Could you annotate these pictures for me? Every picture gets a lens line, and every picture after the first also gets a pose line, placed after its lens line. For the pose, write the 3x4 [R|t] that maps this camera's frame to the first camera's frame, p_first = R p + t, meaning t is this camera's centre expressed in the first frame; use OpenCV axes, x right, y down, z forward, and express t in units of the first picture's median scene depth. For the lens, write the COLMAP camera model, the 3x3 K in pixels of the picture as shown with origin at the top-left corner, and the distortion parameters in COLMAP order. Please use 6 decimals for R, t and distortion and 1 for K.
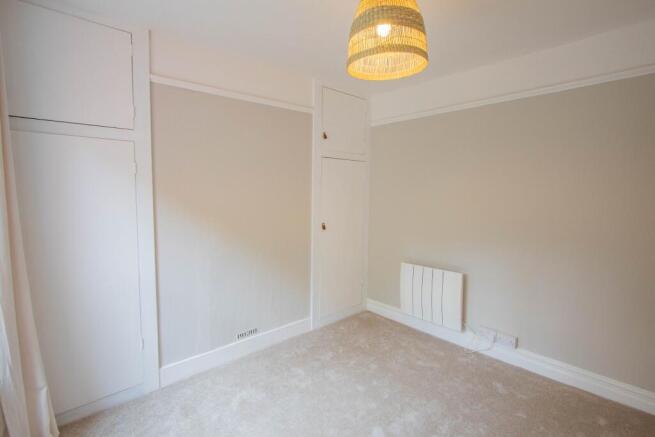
lens RADIAL K [[326.6, 0, 333.8], [0, 326.6, 216.0], [0, 0, 1]] dist [-0.004168, -0.000174]
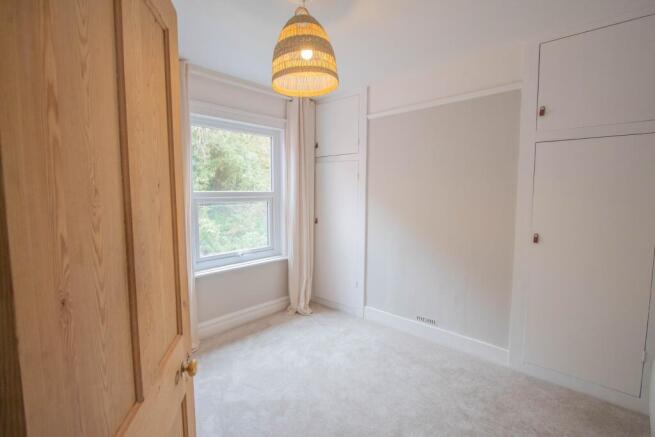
lens RADIAL K [[311.0, 0, 328.7], [0, 311.0, 218.7], [0, 0, 1]] dist [-0.012175, 0.001321]
pose [[0.061354, 0.082687, -0.994685, 0.845830], [-0.077709, 0.993933, 0.077831, -0.040141], [0.995086, 0.072521, 0.067407, 0.679605]]
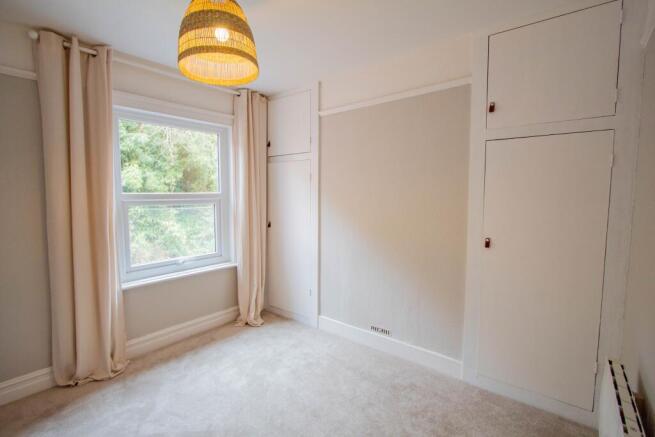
lens RADIAL K [[310.9, 0, 327.5], [0, 310.9, 218.5], [0, 0, 1]] dist [-0.011022, -0.000648]
pose [[0.122777, 0.076143, -0.989509, 0.765772], [-0.076310, 0.994825, 0.067084, -0.050021], [0.989496, 0.067273, 0.127952, 0.805488]]
